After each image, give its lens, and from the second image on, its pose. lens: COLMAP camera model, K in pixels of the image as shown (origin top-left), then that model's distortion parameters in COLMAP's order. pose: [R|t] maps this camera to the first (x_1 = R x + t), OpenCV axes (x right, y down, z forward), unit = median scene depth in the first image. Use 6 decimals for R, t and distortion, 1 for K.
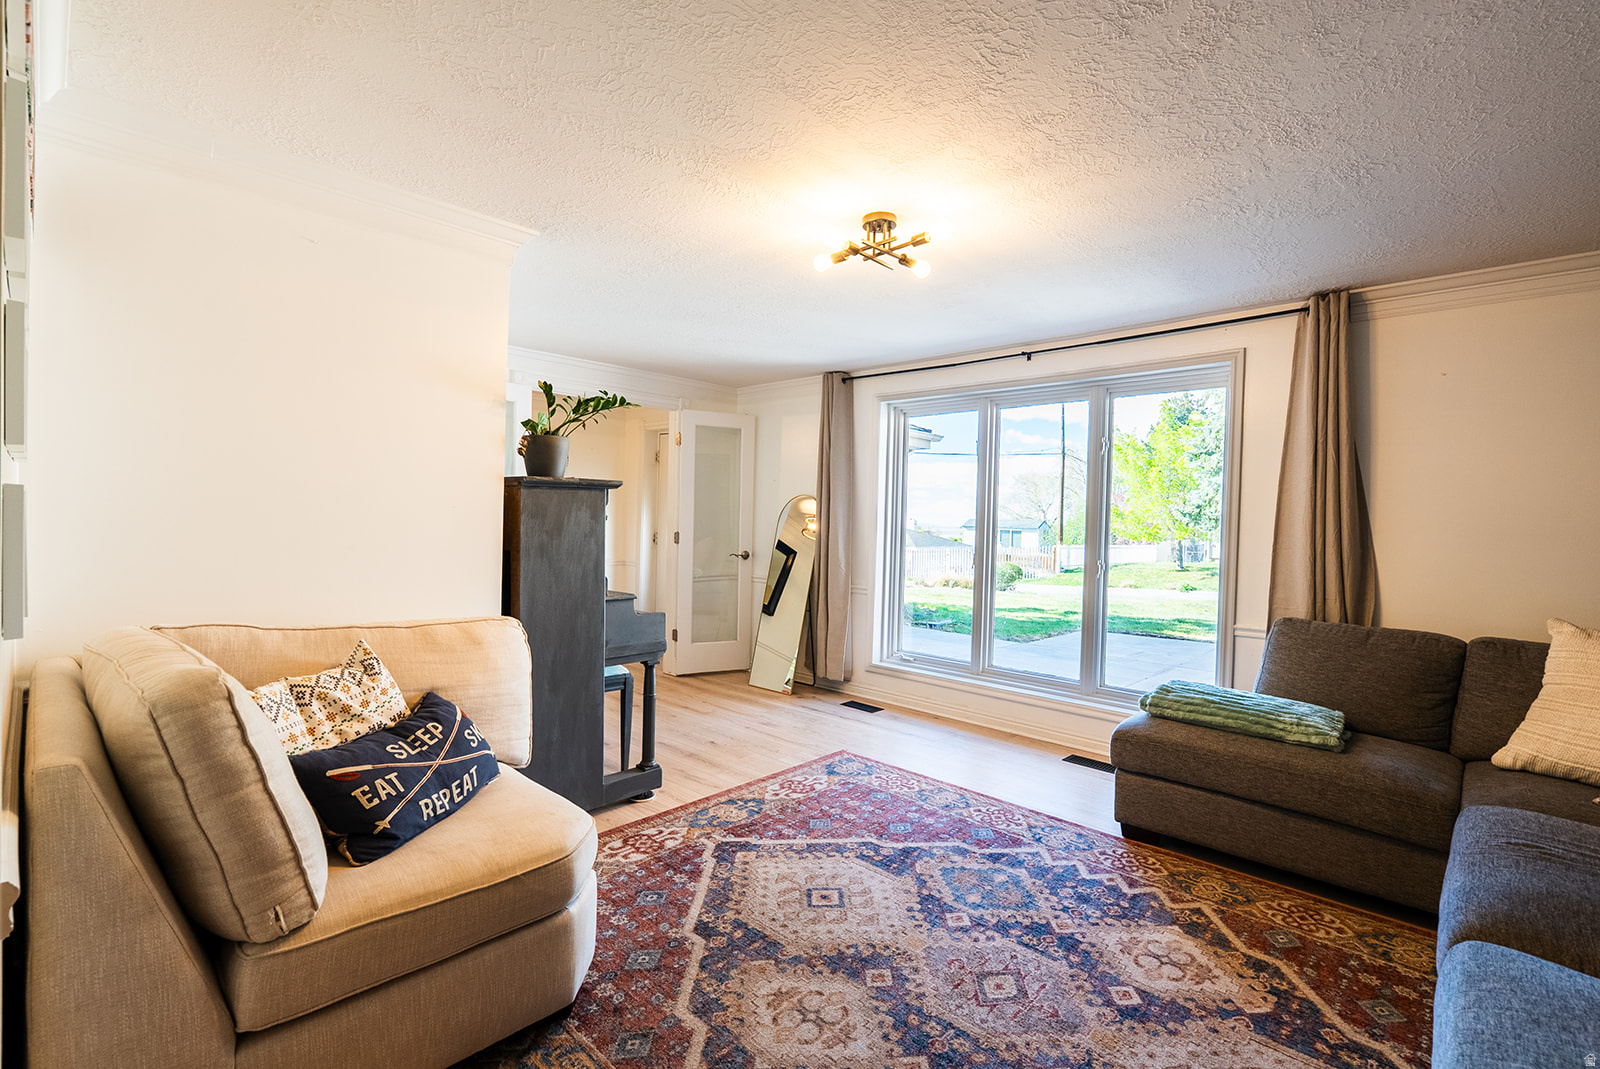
lens RADIAL K [[718.8, 0, 795.4], [0, 718.8, 526.0], [0, 0, 1]] dist [-0.001132, 0.000034]
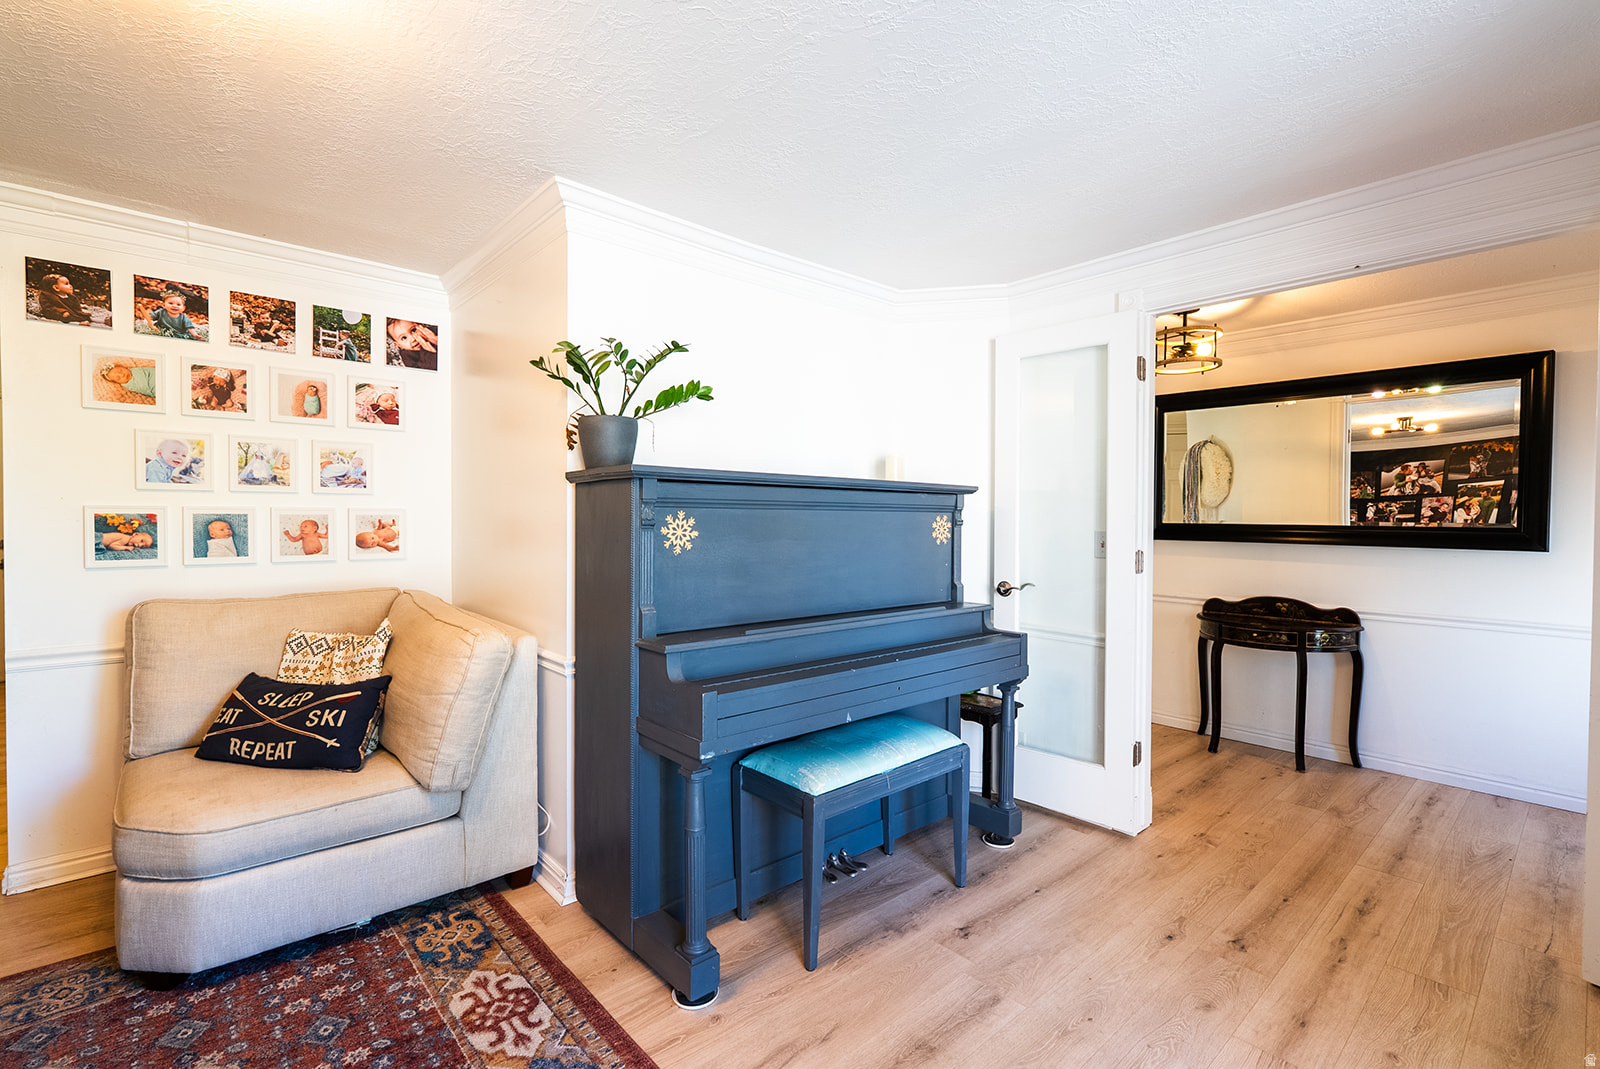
lens RADIAL K [[718.8, 0, 795.2], [0, 718.8, 534.4], [0, 0, 1]] dist [-0.001132, 0.000034]
pose [[-0.072733, 0.003612, -0.997345, 0.427129], [-0.022070, 0.999743, 0.005230, -0.005928], [0.997107, 0.022392, -0.072634, 1.304789]]
